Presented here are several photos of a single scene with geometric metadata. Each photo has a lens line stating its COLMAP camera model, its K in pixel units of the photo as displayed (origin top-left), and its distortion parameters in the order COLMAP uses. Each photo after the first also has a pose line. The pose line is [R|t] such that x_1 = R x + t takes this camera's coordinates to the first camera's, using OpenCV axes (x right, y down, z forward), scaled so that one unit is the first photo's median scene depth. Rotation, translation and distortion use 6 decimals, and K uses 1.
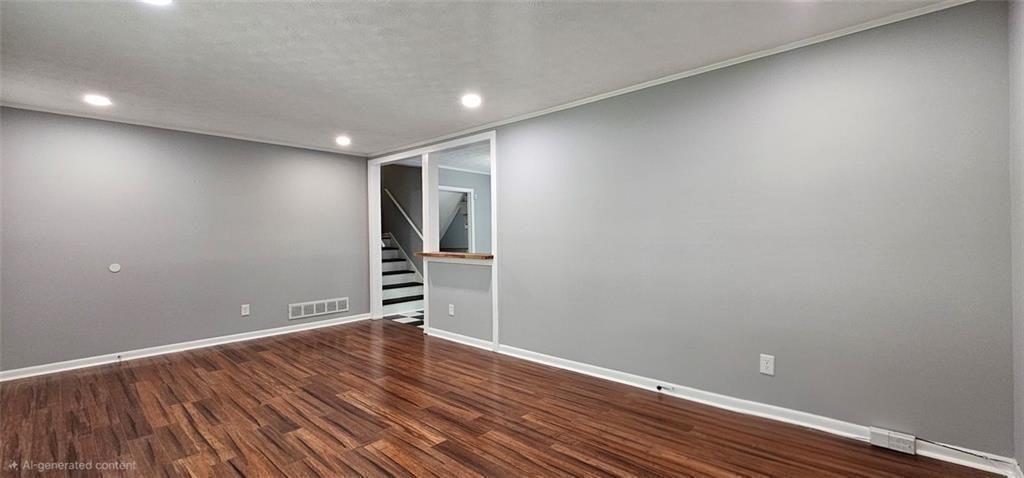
lens RADIAL K [[415.6, 0, 512.7], [0, 415.6, 236.4], [0, 0, 1]] dist [0.001419, -0.000088]
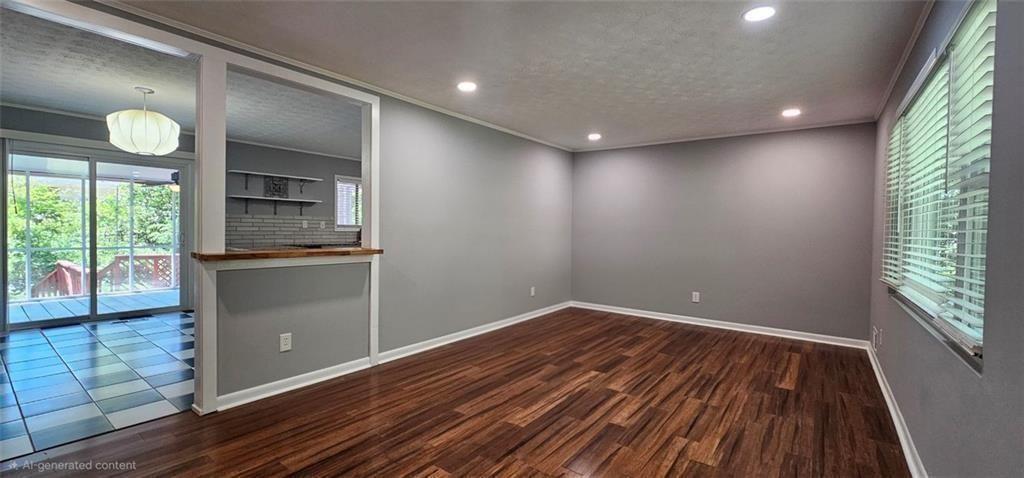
lens RADIAL K [[415.6, 0, 512.7], [0, 415.6, 236.4], [0, 0, 1]] dist [0.001419, -0.000088]
pose [[-0.091217, -0.009732, 0.995784, -1.281845], [-0.011478, 0.999896, 0.008721, 0.015325], [-0.995765, -0.010634, -0.091319, 1.164584]]
